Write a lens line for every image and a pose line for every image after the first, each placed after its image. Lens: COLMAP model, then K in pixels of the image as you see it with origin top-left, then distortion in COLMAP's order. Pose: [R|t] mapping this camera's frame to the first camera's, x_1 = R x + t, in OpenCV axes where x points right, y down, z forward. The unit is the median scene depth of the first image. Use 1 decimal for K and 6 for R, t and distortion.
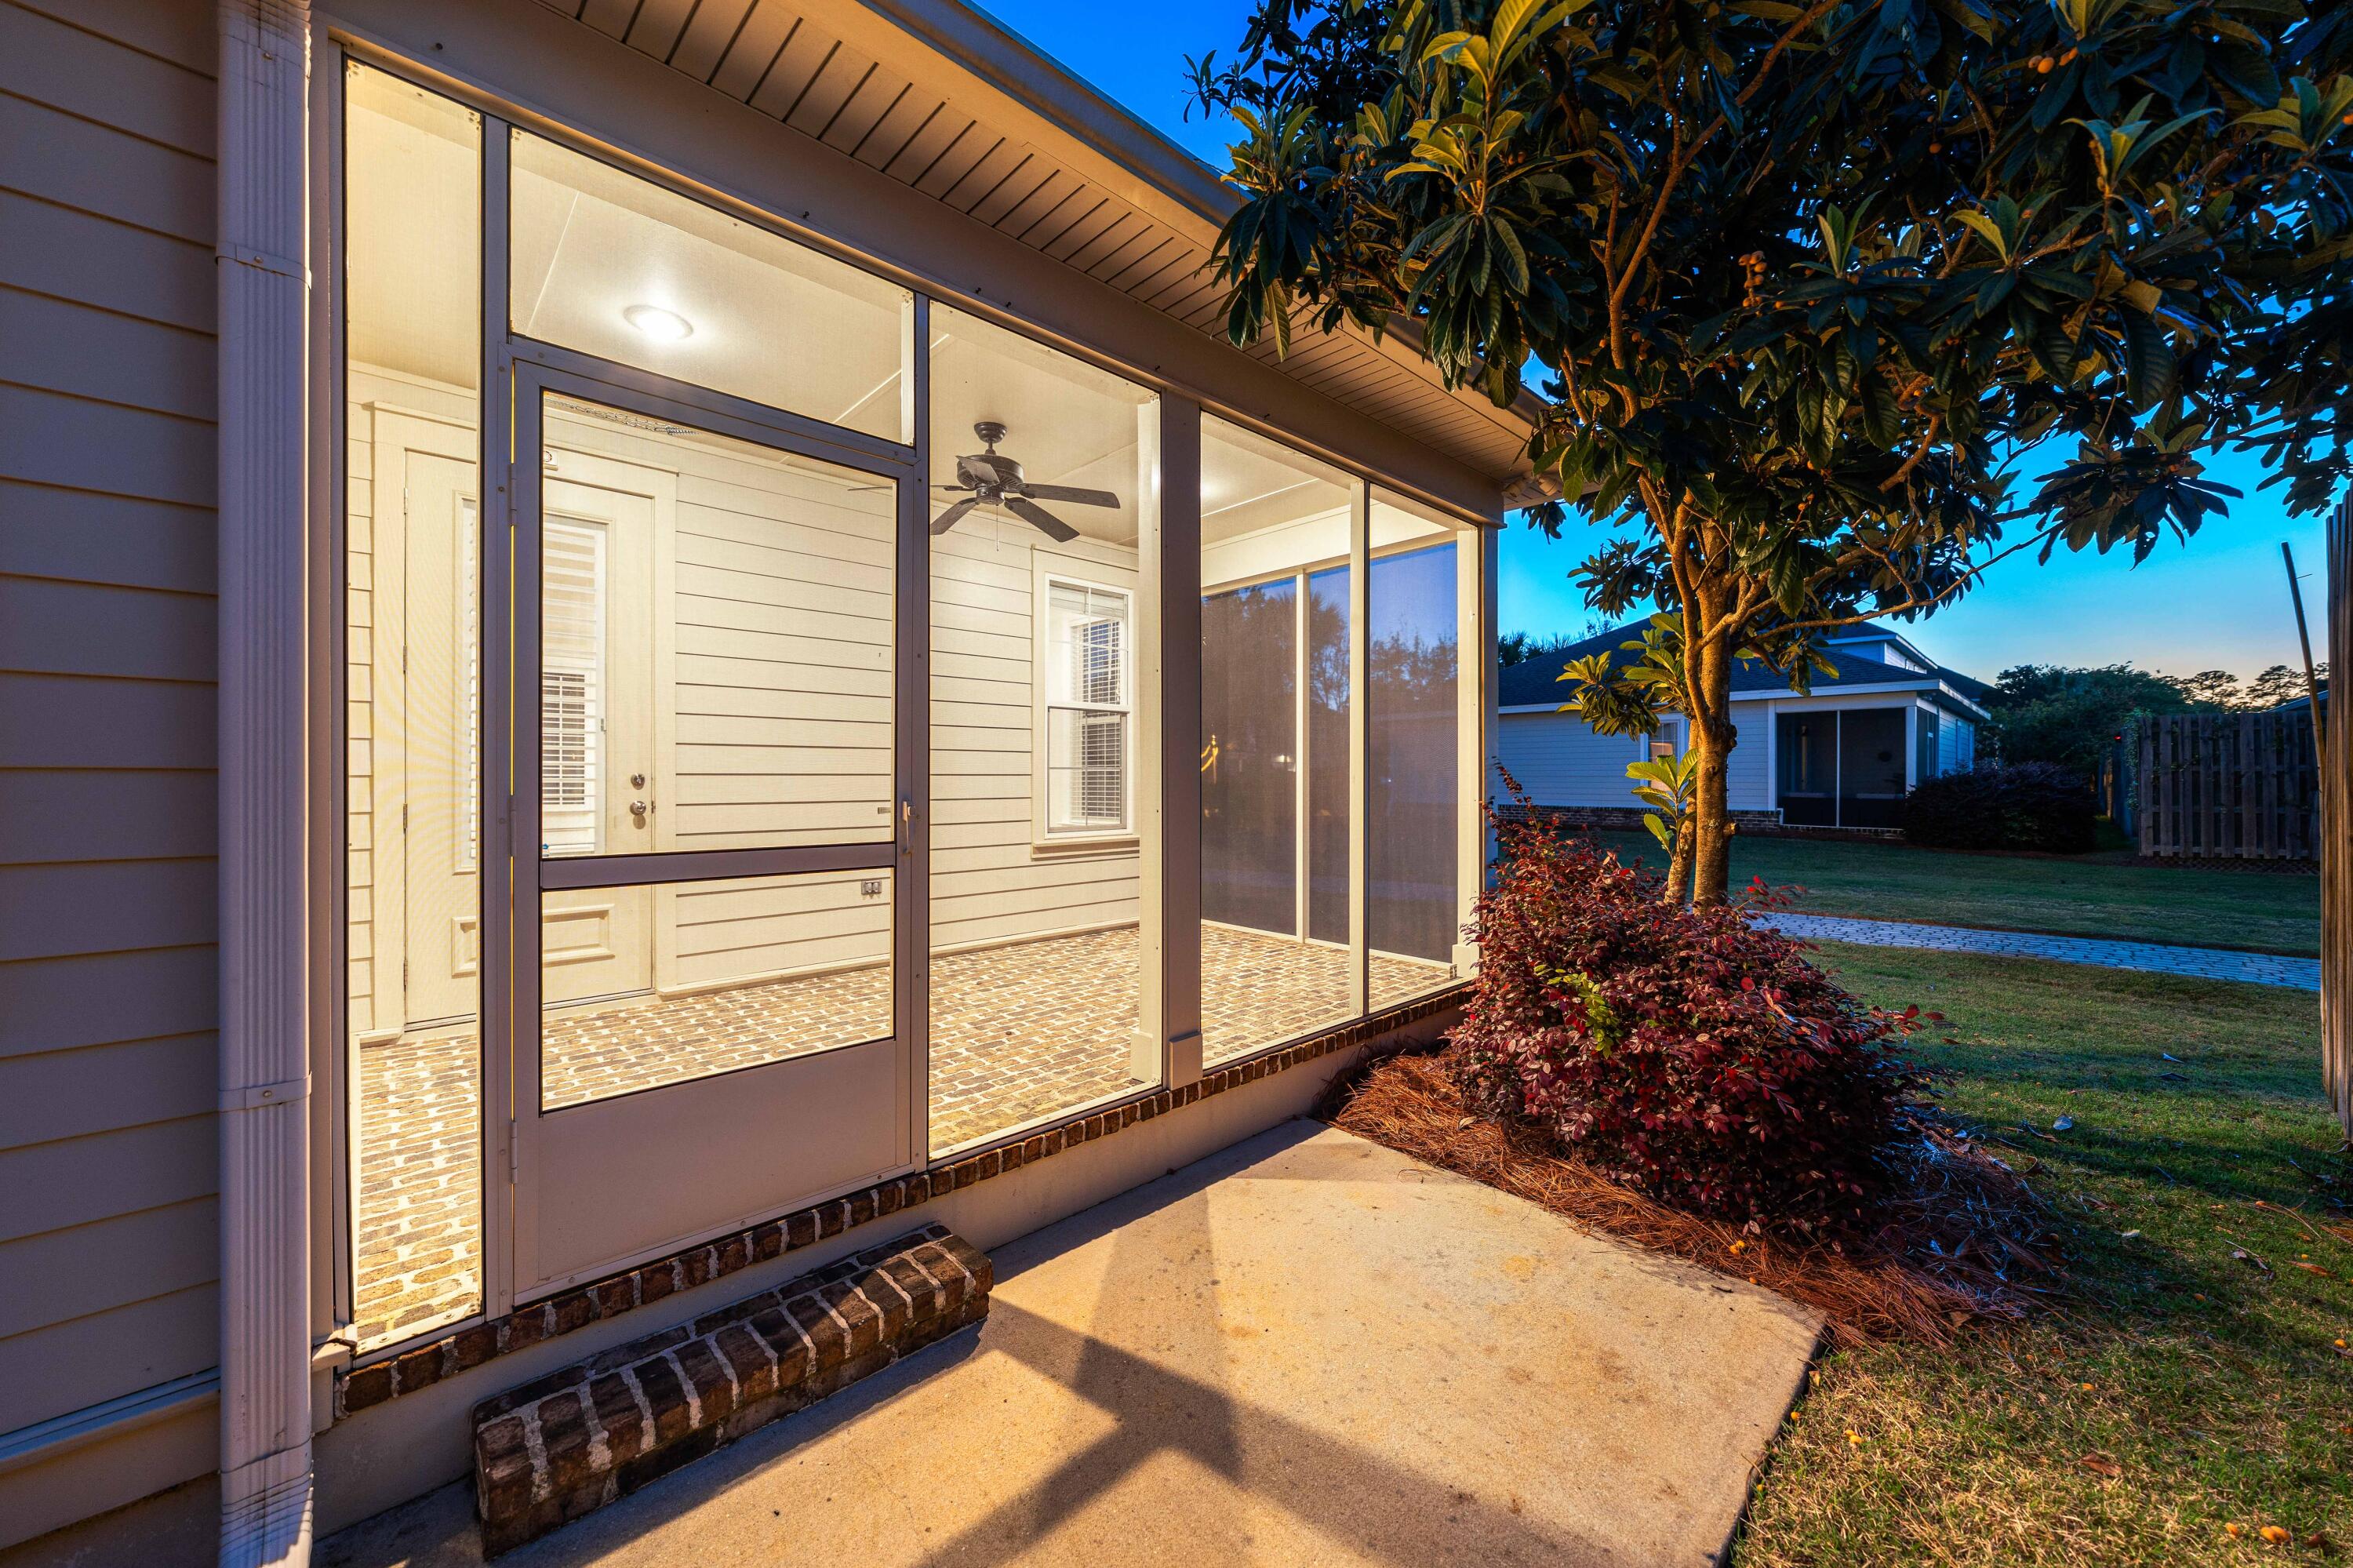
lens RADIAL K [[870.0, 0, 1176.5], [0, 870.0, 784.0], [0, 0, 1]] dist [0.001633, 0.000101]
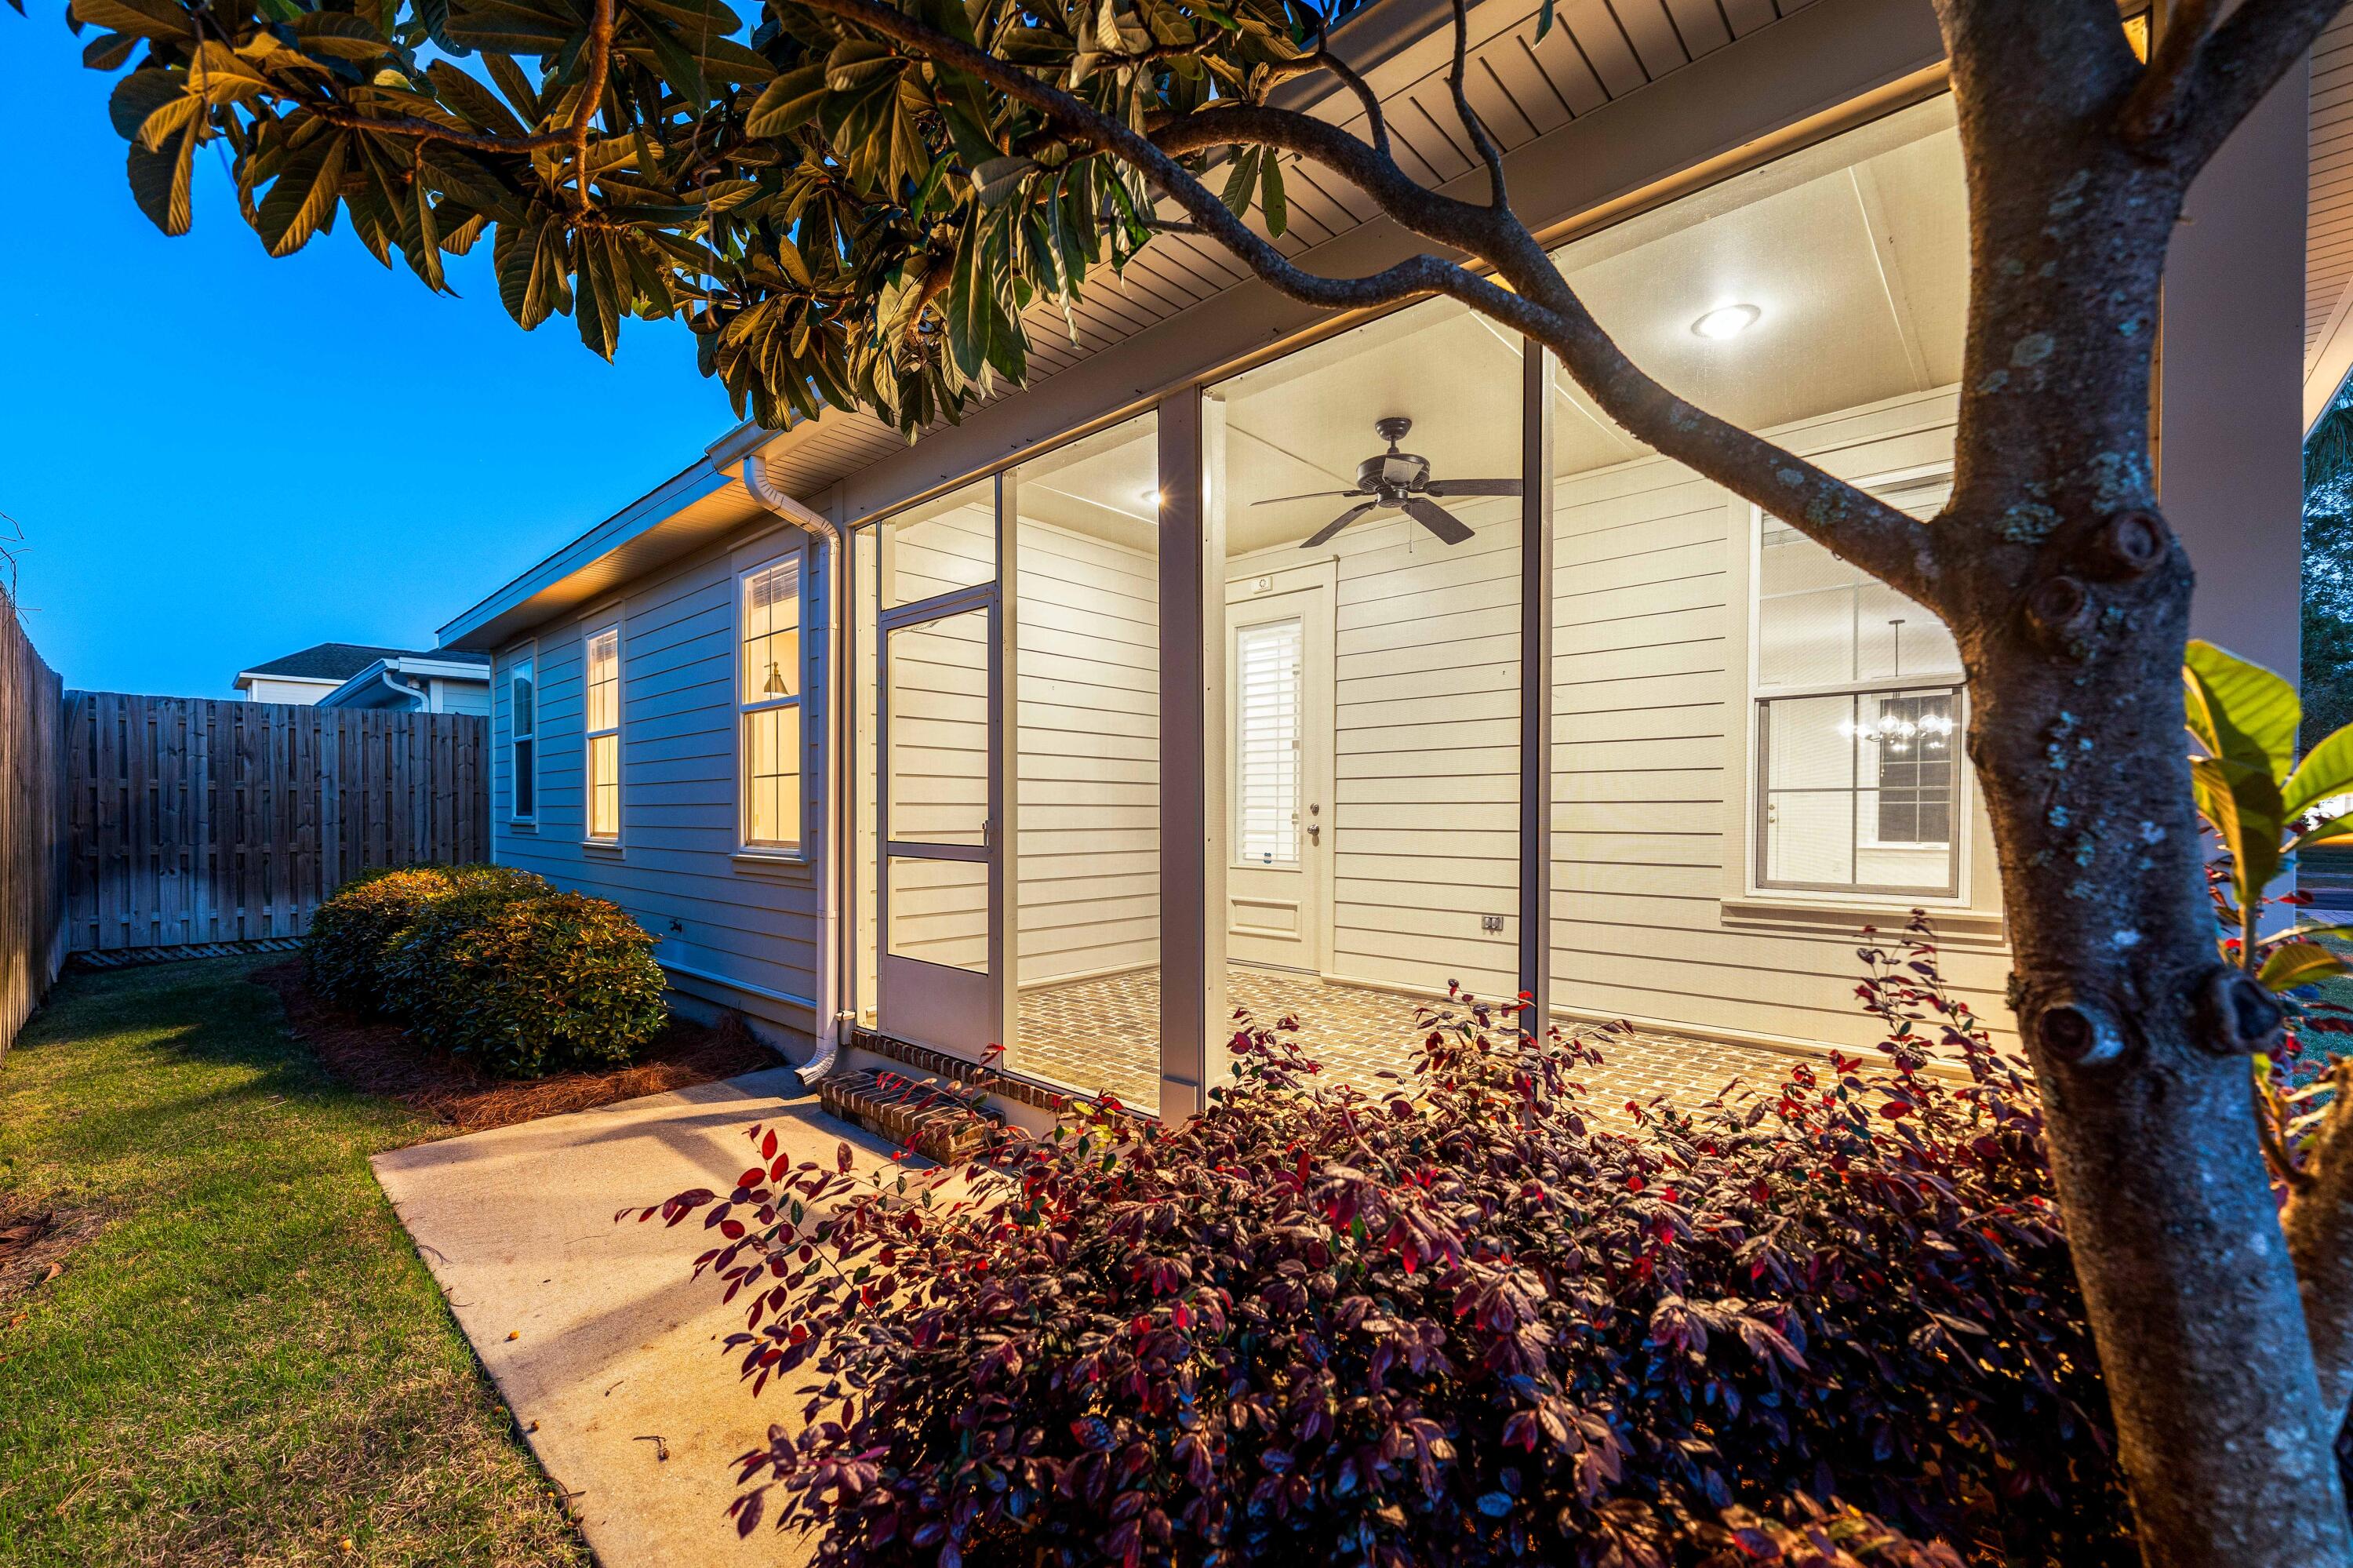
lens RADIAL K [[952.2, 0, 1173.6], [0, 952.2, 812.6], [0, 0, 1]] dist [-0.002146, -0.000136]
pose [[0.059136, 0.000718, -0.998250, 0.782219], [-0.010855, 0.999941, 0.000076, 0.004143], [0.998191, 0.010831, 0.059140, 0.709386]]
